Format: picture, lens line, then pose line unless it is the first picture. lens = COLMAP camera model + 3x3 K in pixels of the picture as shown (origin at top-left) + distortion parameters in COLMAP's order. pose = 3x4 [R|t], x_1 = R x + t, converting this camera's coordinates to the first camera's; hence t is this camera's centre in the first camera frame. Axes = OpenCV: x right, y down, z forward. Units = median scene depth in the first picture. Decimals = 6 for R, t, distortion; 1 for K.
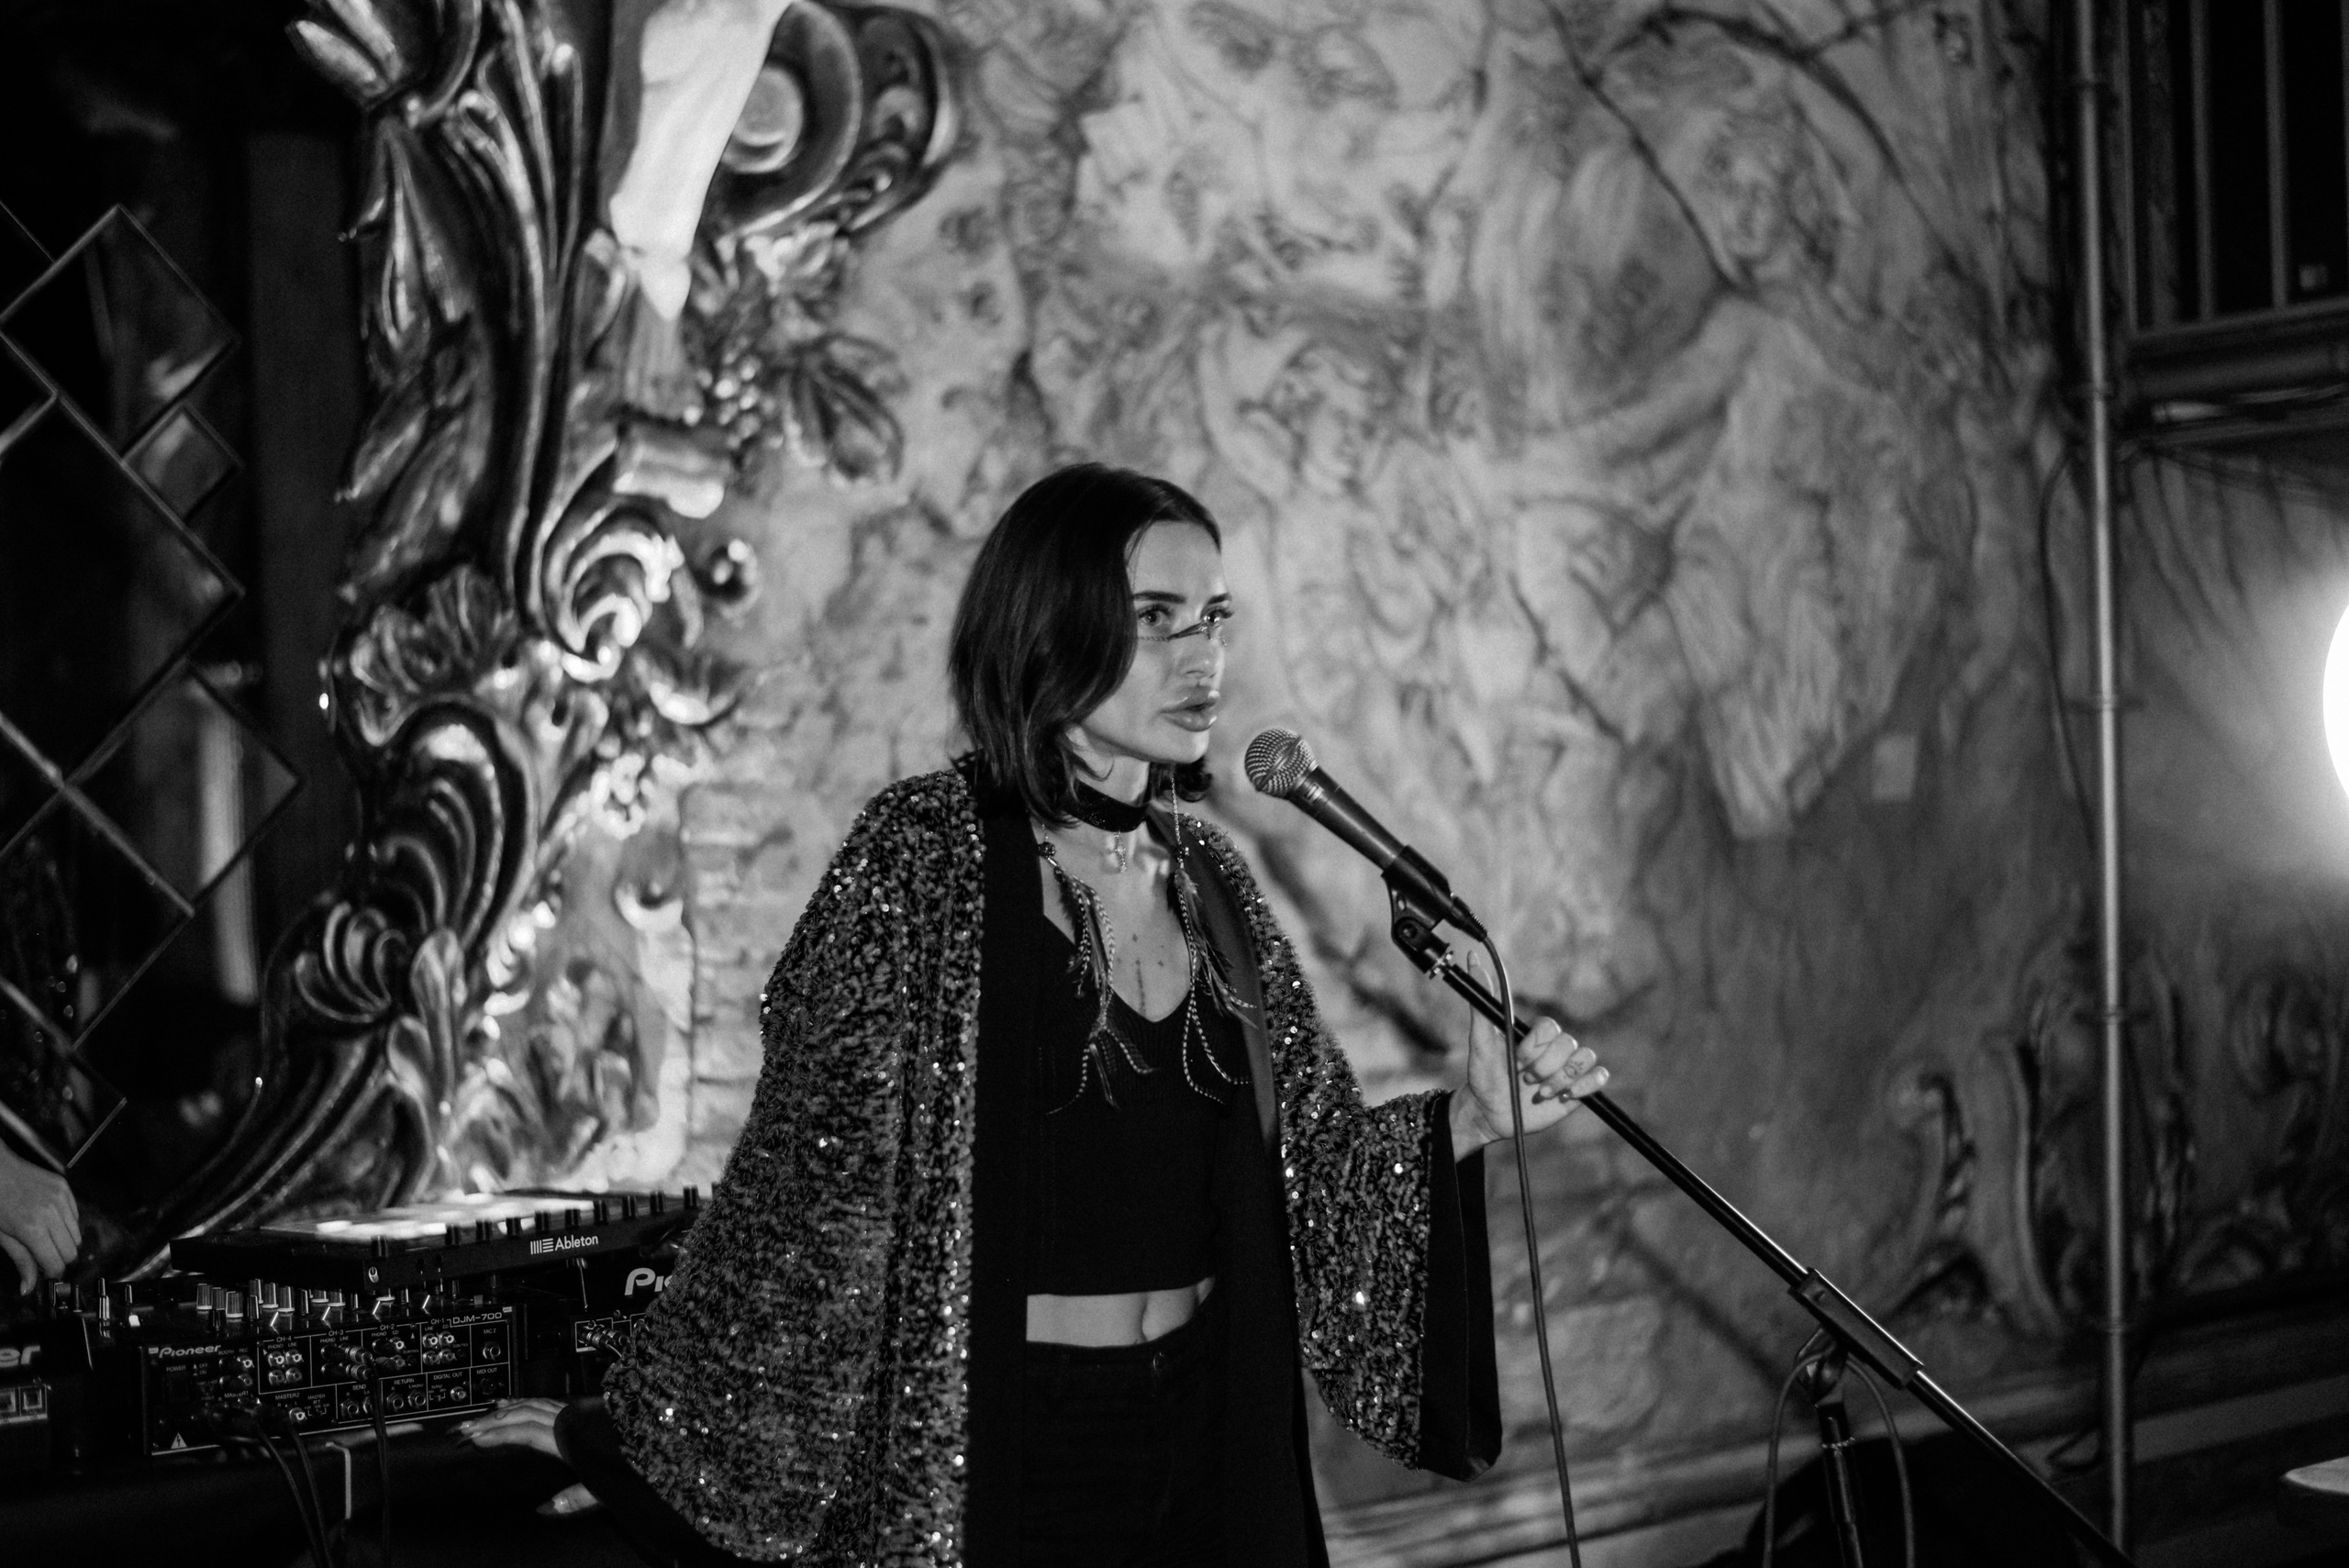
lens RADIAL K [[3424.3, 0, 1163.0], [0, 3424.3, 773.8], [0, 0, 1]] dist [-0.093810, 0.000000]
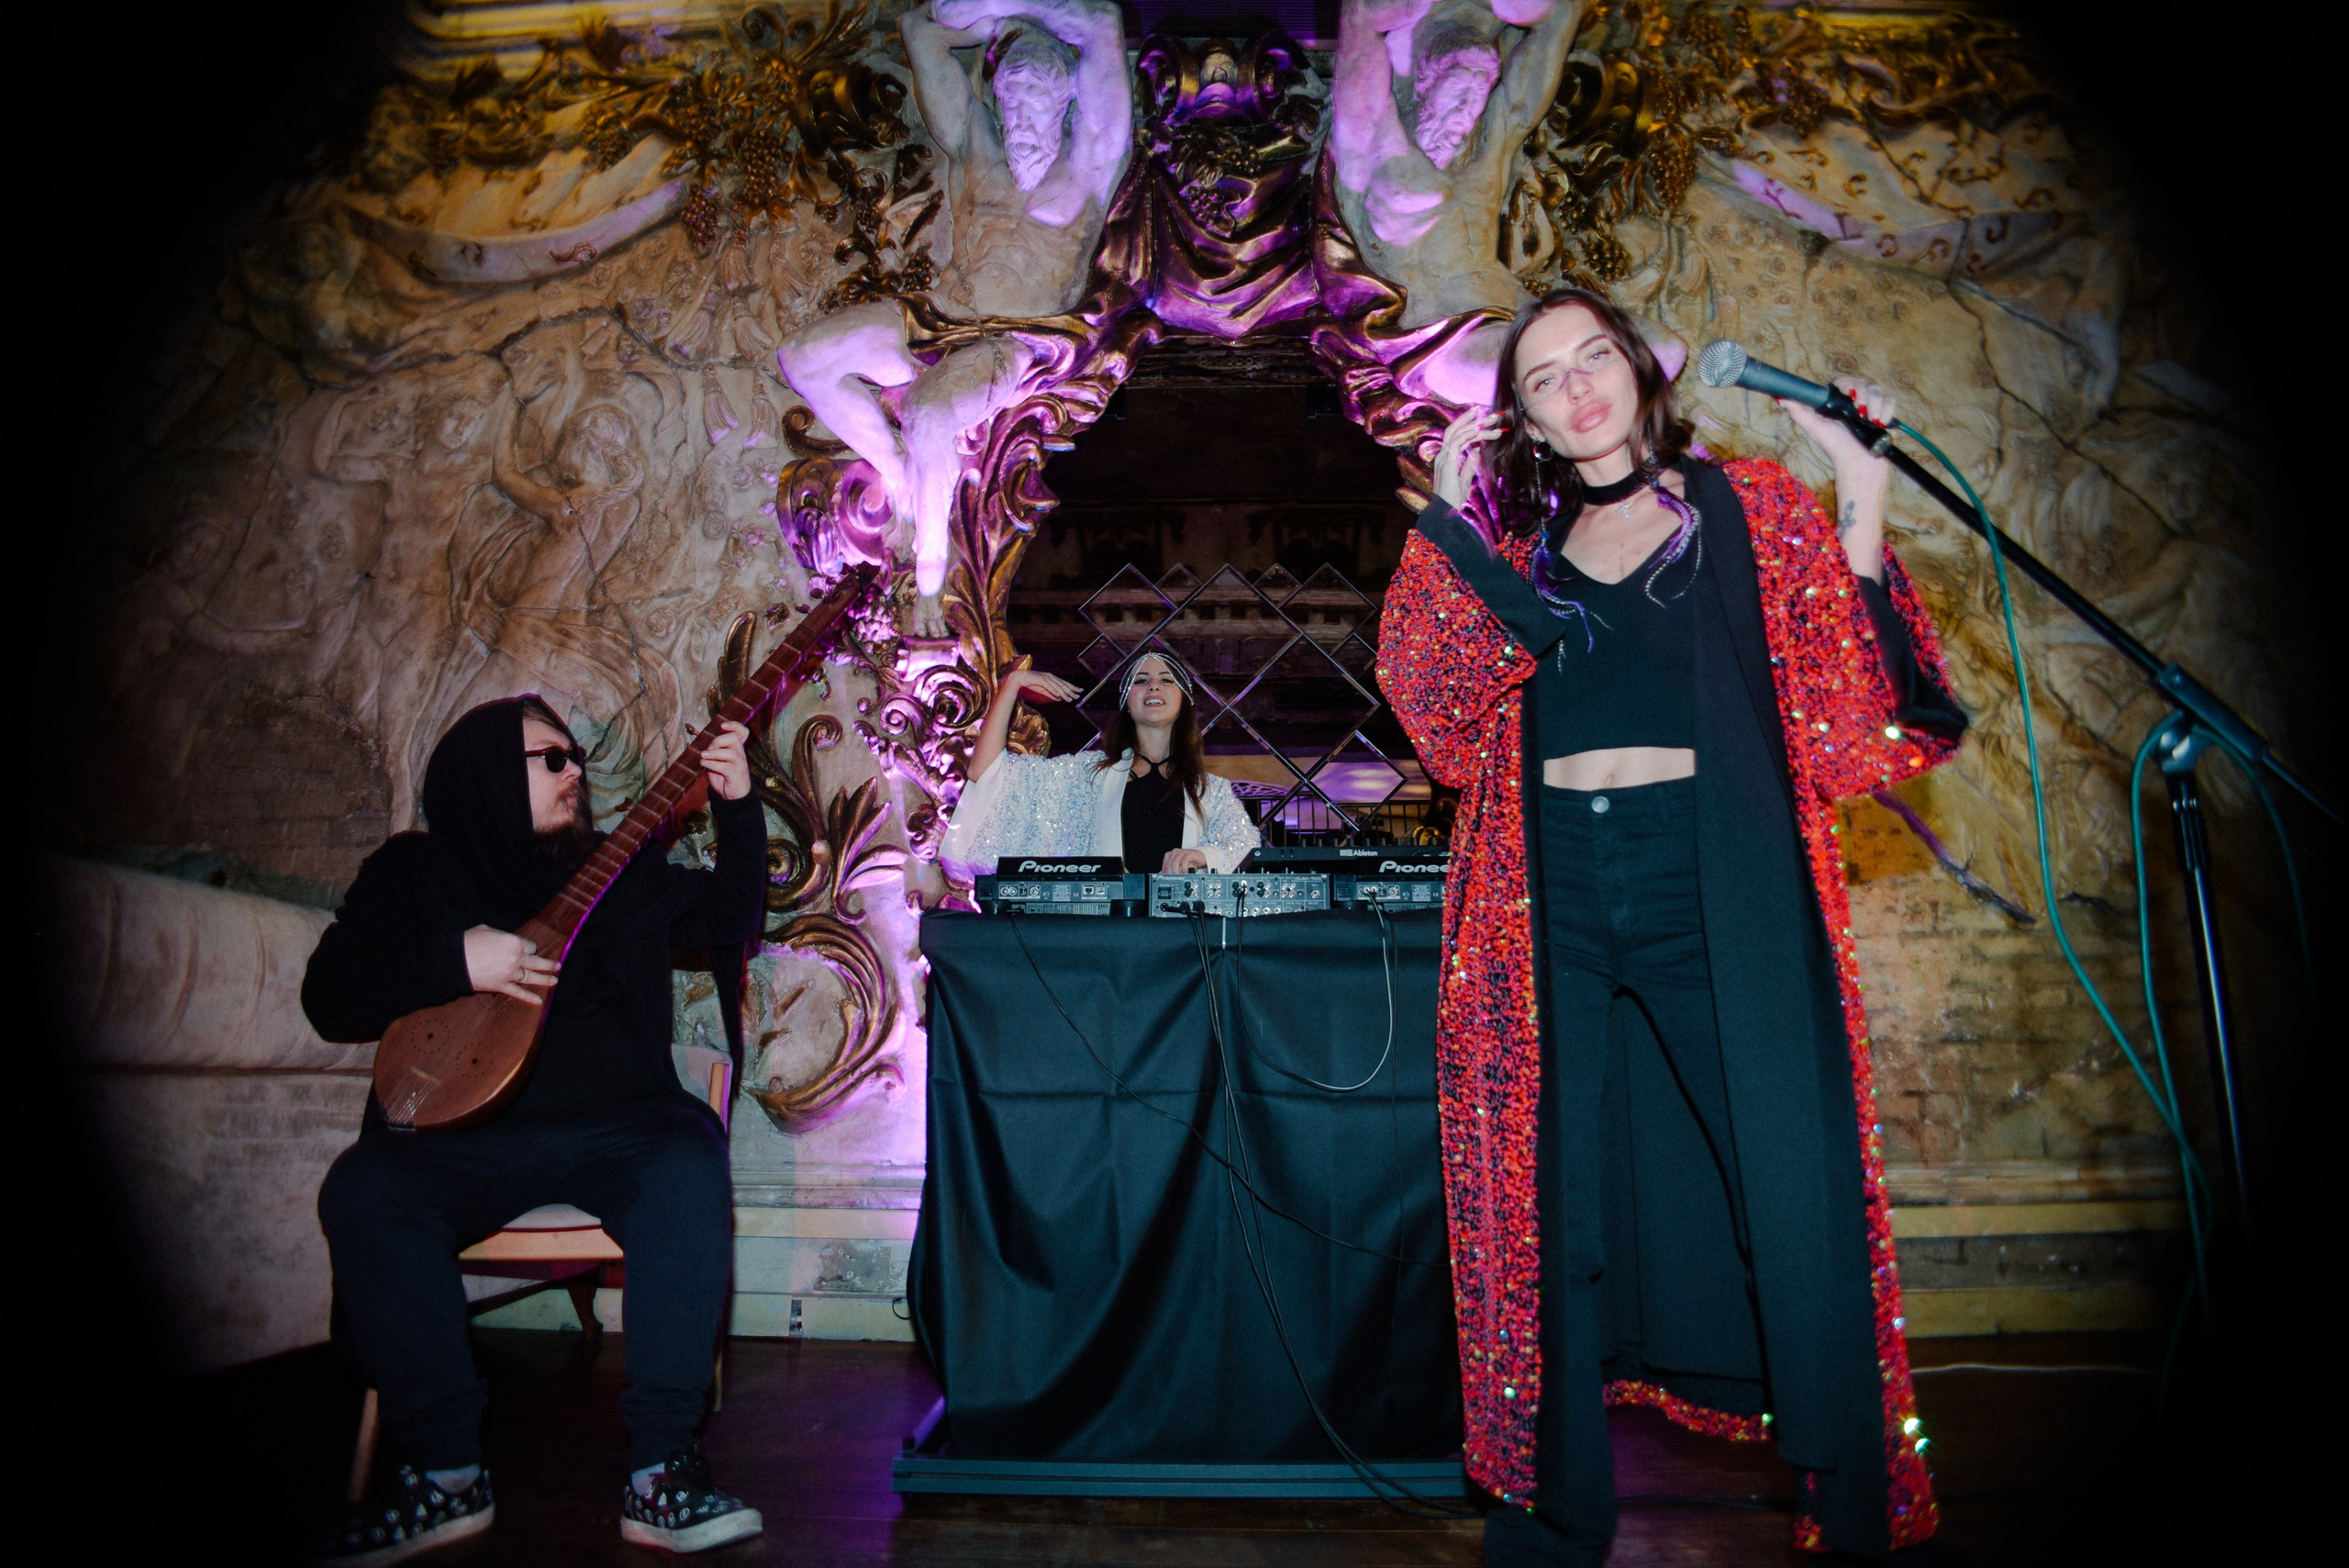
lens RADIAL K [[1210.1, 0, 1175.8], [0, 1210.1, 797.0], [0, 0, 1]] dist [-0.085093, 0.015694]
pose [[0.771770, -0.103289, -0.627457, 0.140596], [-0.020683, 0.982121, -0.187112, 0.158151], [0.635565, 0.157385, 0.755835, 0.213755]]
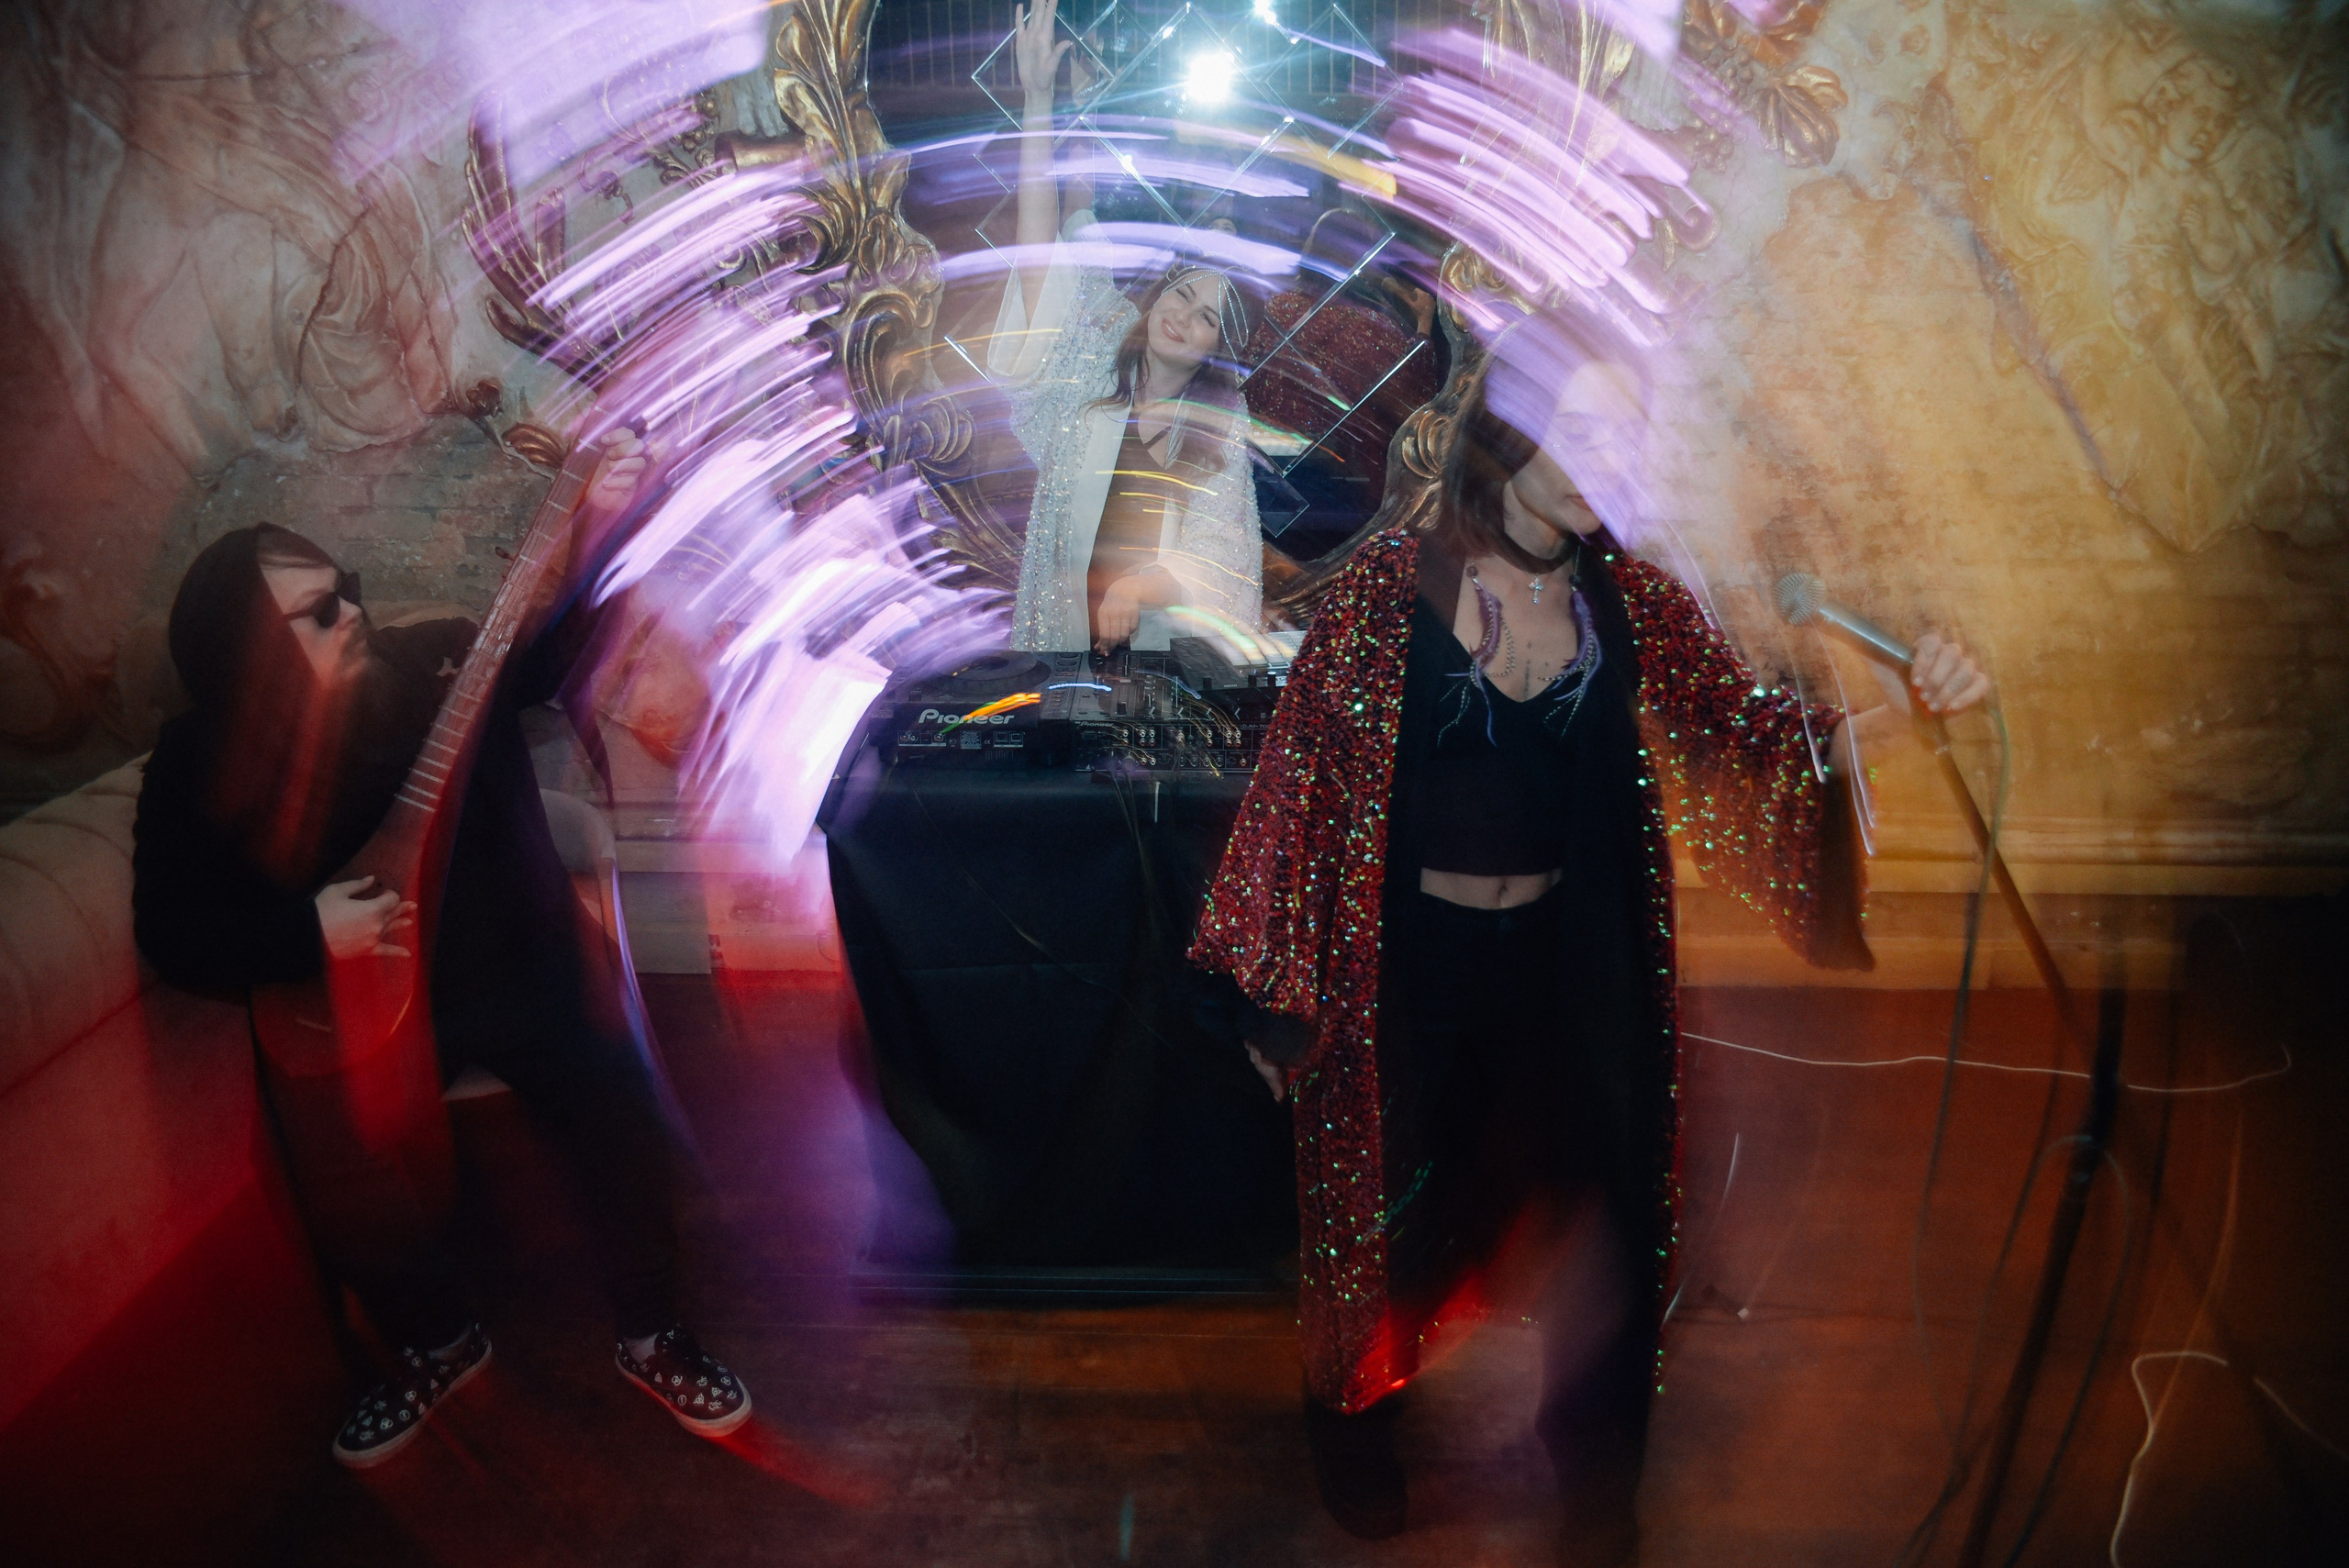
lens RADIAL K [[1584.3, 0, 1168.8], [0, 1584.3, 792.4], [0, 0, 1]] dist [-0.068156, 0.028304]
pose [[0.780207, 0.266372, -0.565971, 0.163862], [-0.024179, 0.916965, 0.398235, -0.095248], [0.625054, -0.297022, 0.721863, 0.200911]]
